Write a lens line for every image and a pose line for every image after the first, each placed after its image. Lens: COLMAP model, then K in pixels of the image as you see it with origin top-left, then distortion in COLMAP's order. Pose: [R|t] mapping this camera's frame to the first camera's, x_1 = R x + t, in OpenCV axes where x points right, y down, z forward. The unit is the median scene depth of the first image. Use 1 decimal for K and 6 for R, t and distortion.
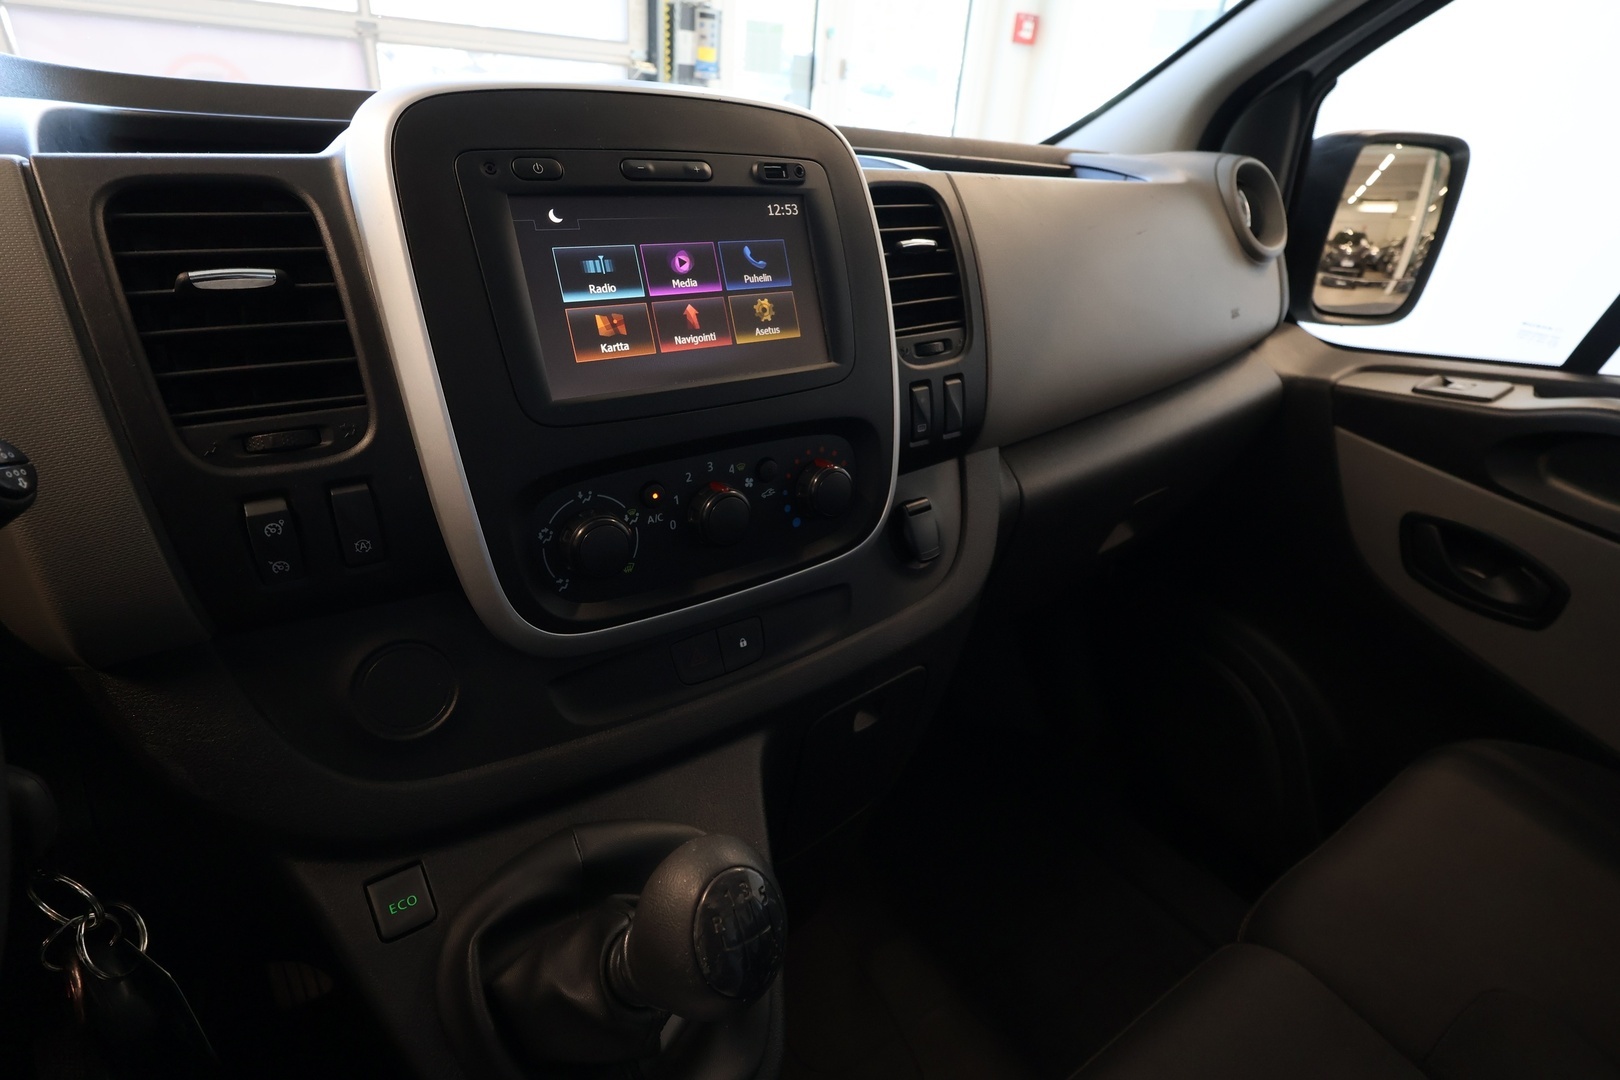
lens RADIAL K [[840.9, 0, 810.0], [0, 840.9, 540.0], [0, 0, 1]] dist [0.001244, -0.000208]
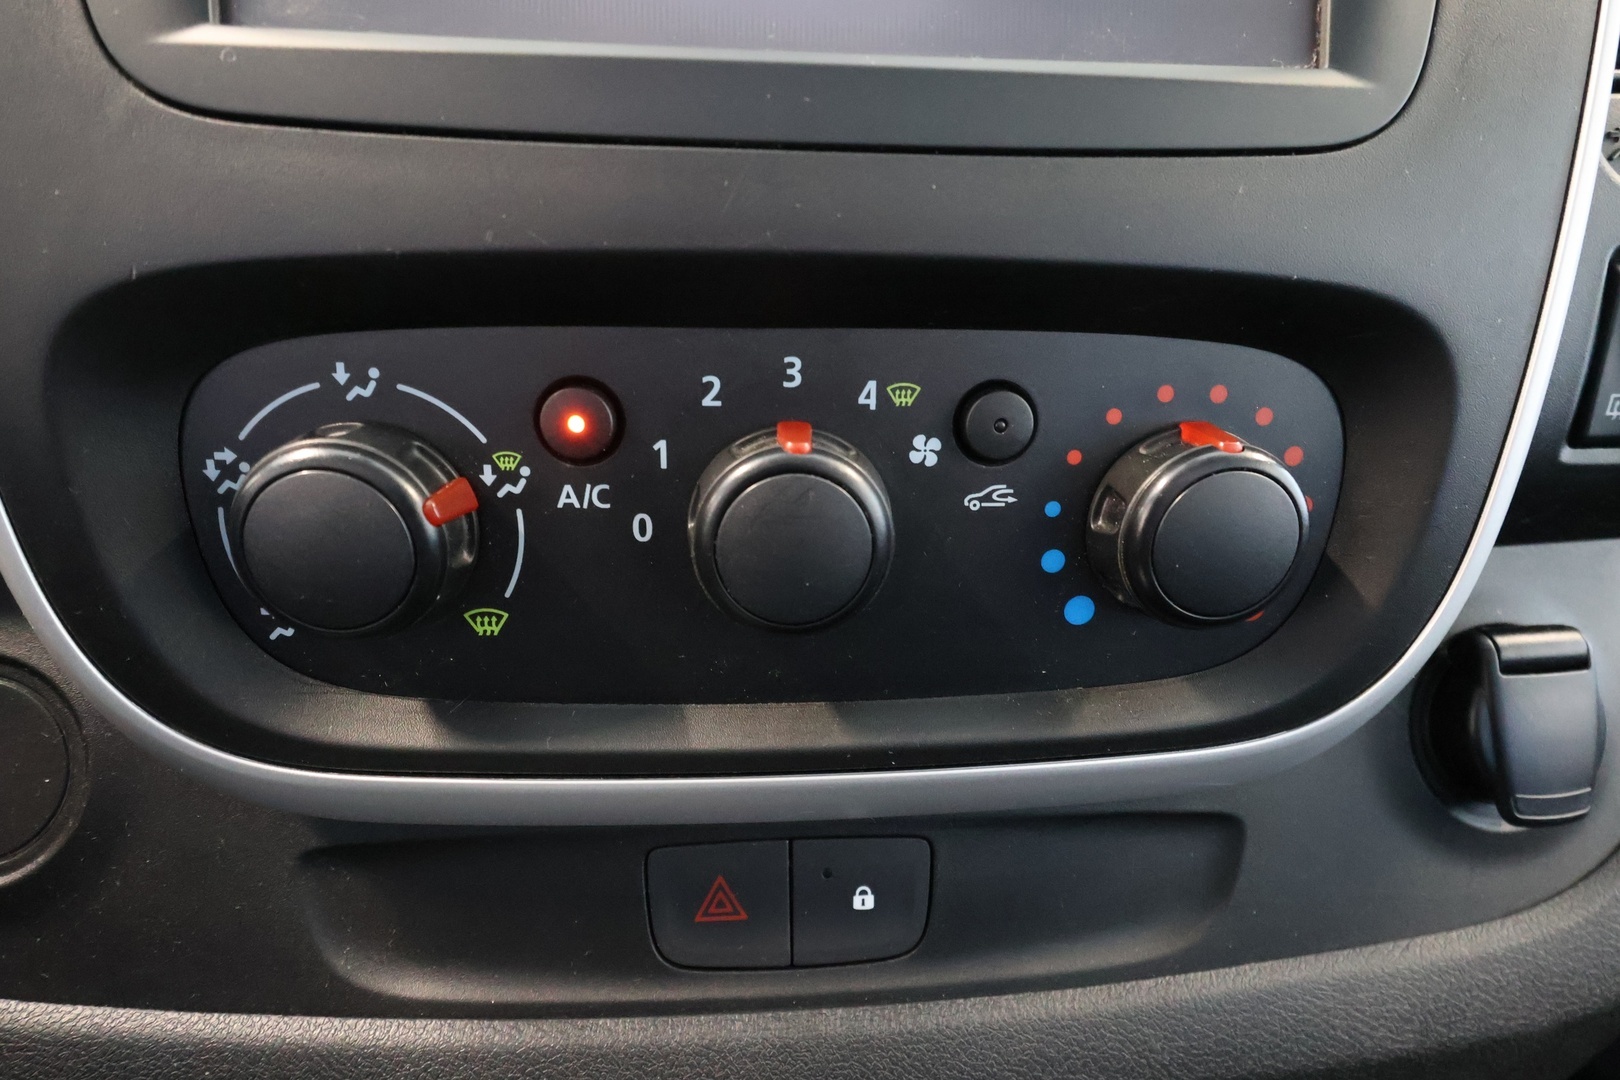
lens RADIAL K [[840.9, 0, 810.0], [0, 840.9, 540.0], [0, 0, 1]] dist [0.001244, -0.000208]
pose [[0.839688, 0.201911, -0.504139, 0.055852], [-0.221222, 0.974975, 0.022018, -0.032930], [0.495969, 0.093039, 0.863342, 0.705392]]
